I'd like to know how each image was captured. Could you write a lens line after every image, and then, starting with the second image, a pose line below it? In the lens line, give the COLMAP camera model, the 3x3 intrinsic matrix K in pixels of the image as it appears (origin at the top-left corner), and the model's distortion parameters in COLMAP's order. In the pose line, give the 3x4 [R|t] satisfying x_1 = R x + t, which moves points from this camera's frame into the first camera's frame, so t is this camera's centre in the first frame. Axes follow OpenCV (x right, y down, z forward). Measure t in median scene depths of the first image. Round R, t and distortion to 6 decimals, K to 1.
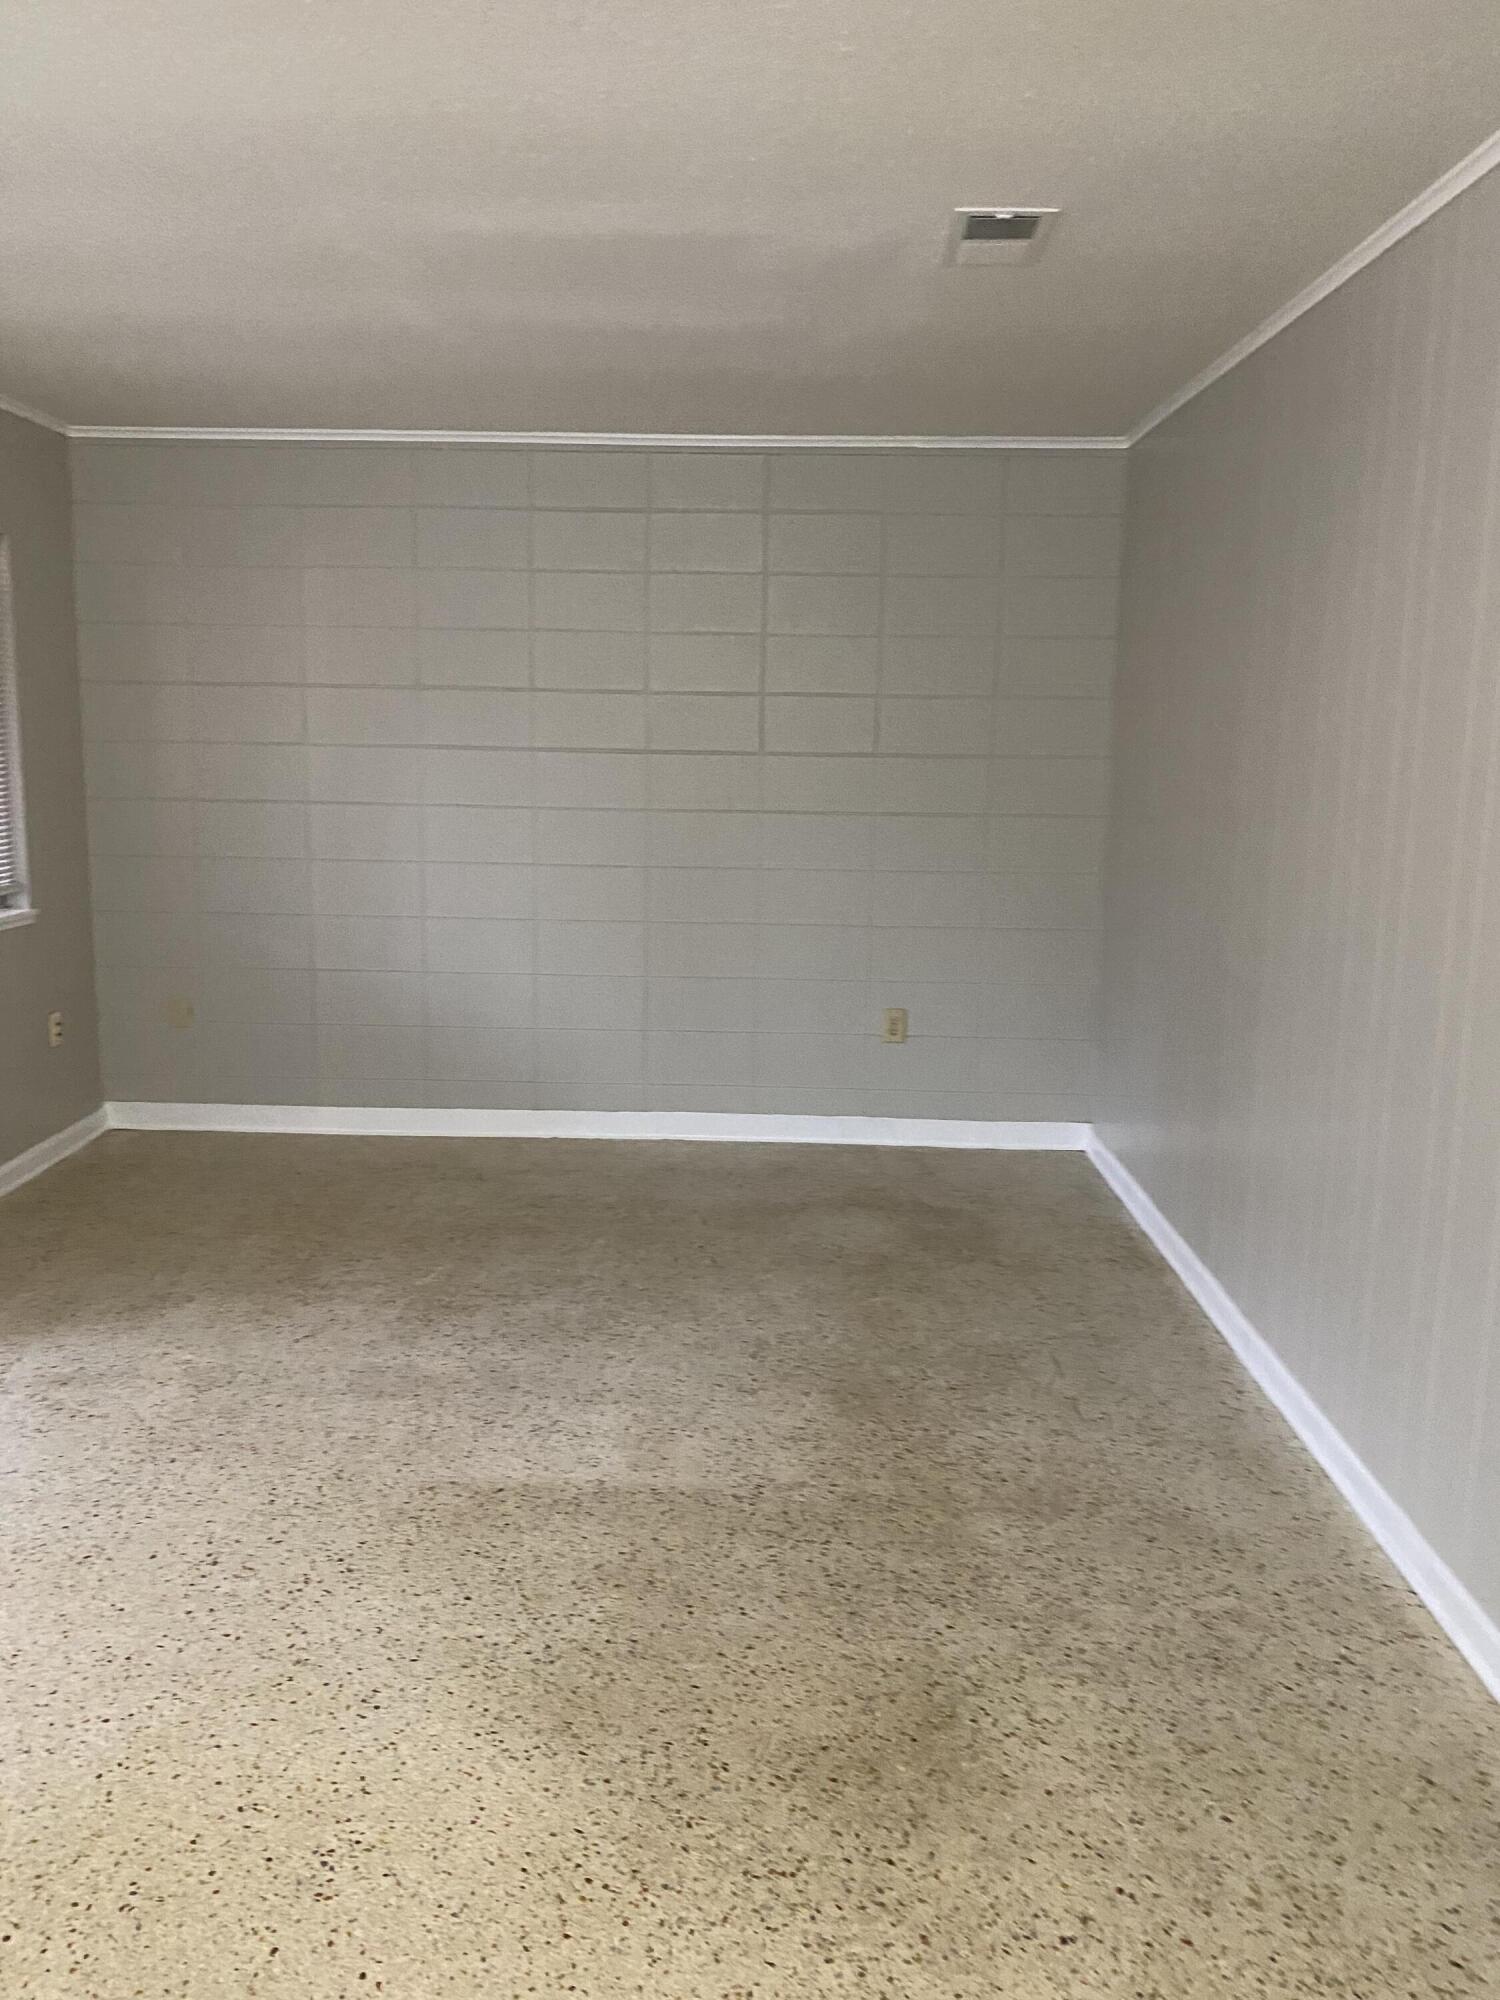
lens RADIAL K [[1513.3, 0, 726.7], [0, 1513.3, 992.7], [0, 0, 1]] dist [0.000054, -0.005268]
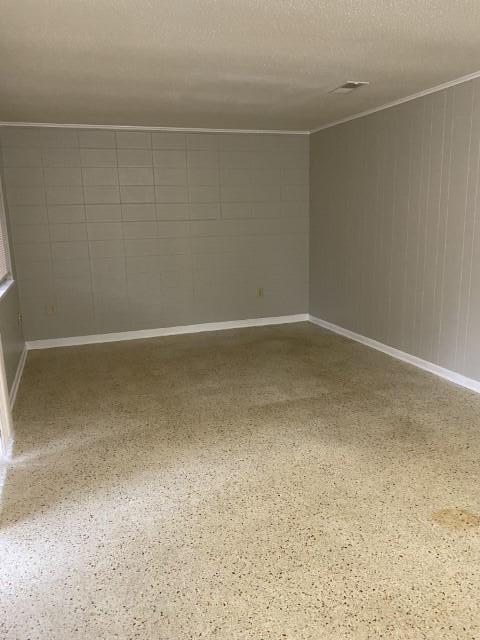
lens RADIAL K [[484.3, 0, 232.5], [0, 484.3, 317.7], [0, 0, 1]] dist [0.000054, -0.005268]
pose [[0.937713, -0.112279, 0.328767, -0.584368], [0.100240, 0.993529, 0.053402, 0.022151], [-0.332635, -0.017120, 0.942900, -0.144568]]
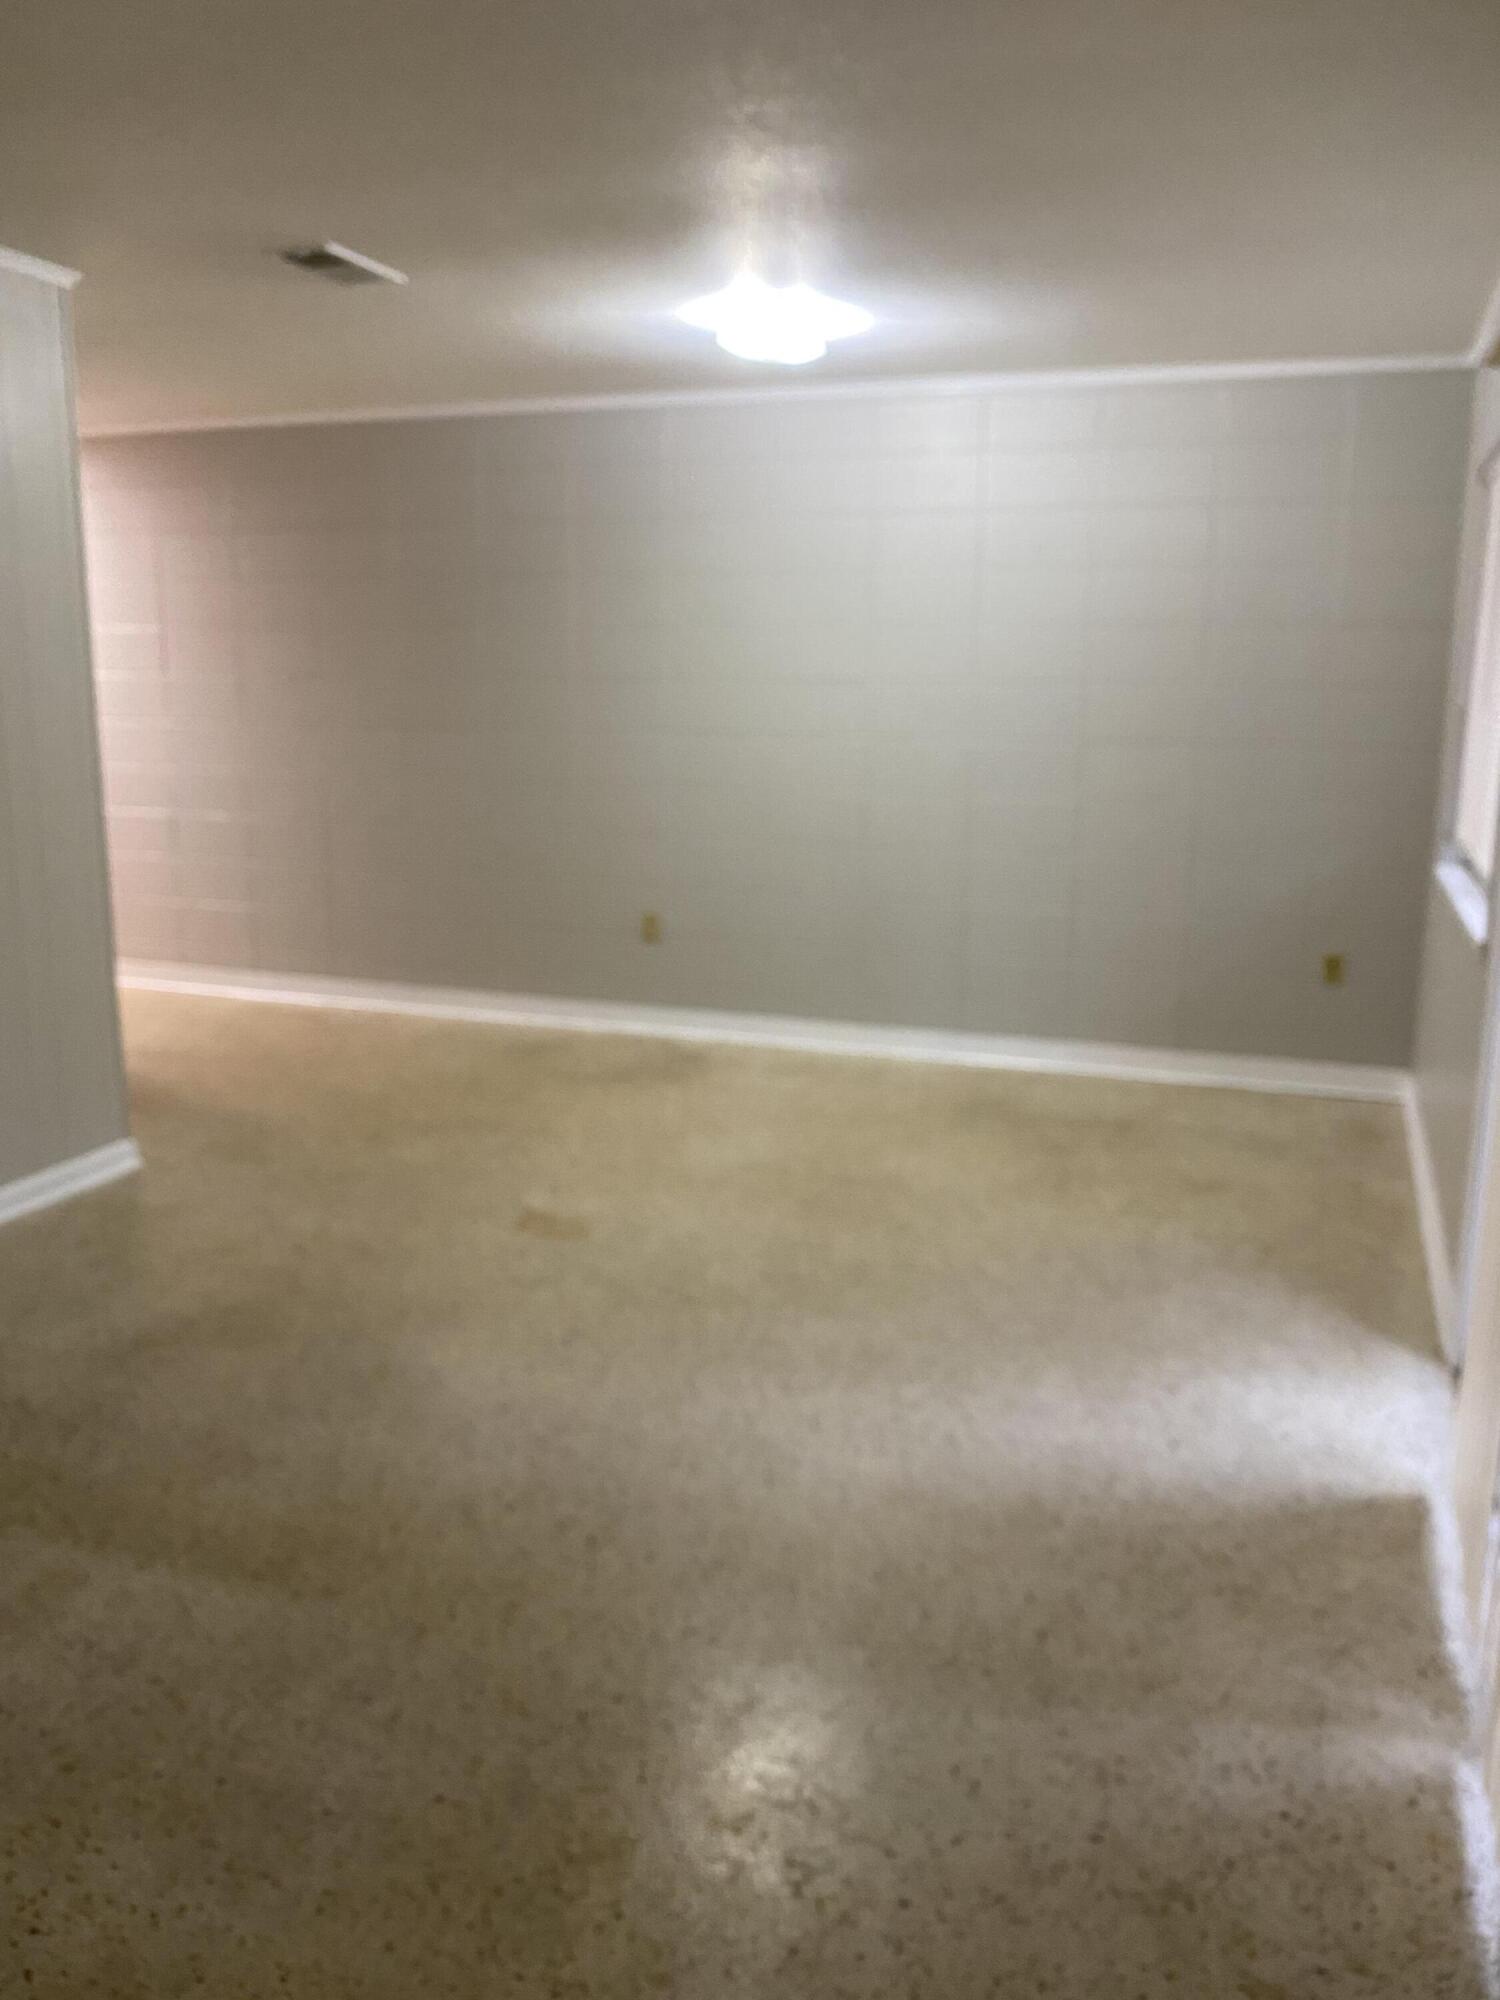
lens RADIAL K [[1571.4, 0, 787.9], [0, 1571.4, 998.5], [0, 0, 1]] dist [0.001656, -0.000330]
pose [[-0.954177, -0.084308, 0.287121, -0.605185], [0.029788, 0.927966, 0.371472, -0.256257], [-0.297757, 0.363003, -0.882932, 1.457116]]
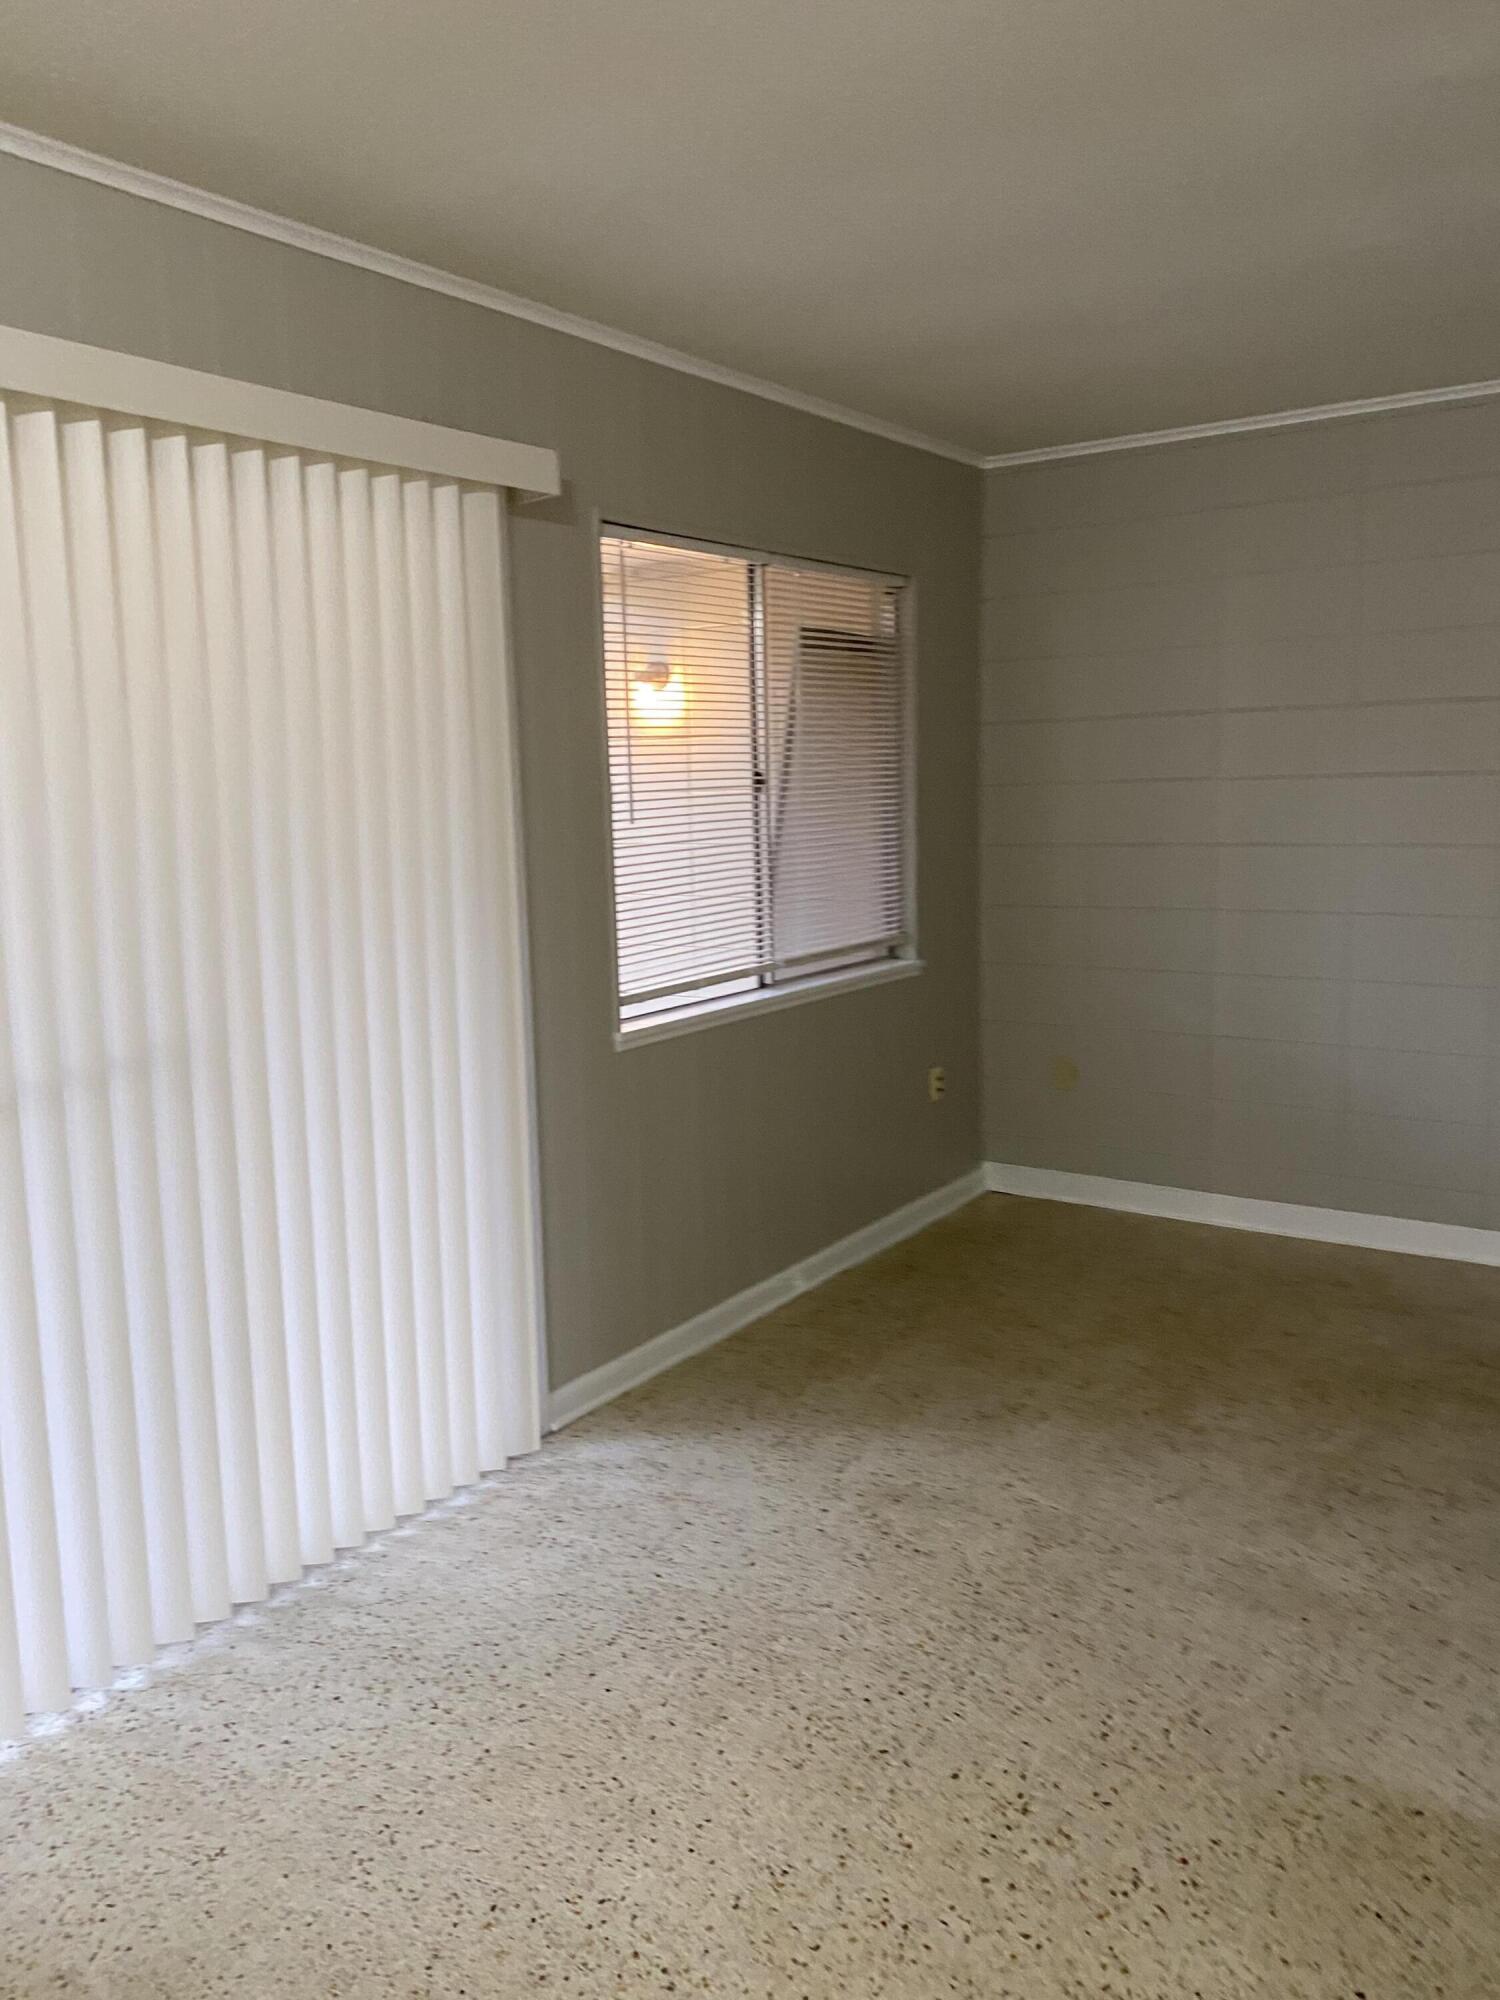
lens RADIAL K [[1513.3, 0, 726.7], [0, 1513.3, 992.7], [0, 0, 1]] dist [0.000054, -0.005268]
pose [[0.830765, 0.039081, -0.555250, -0.037713], [-0.052140, 0.998610, -0.007725, -0.032058], [0.554177, 0.035368, 0.831647, 0.201699]]
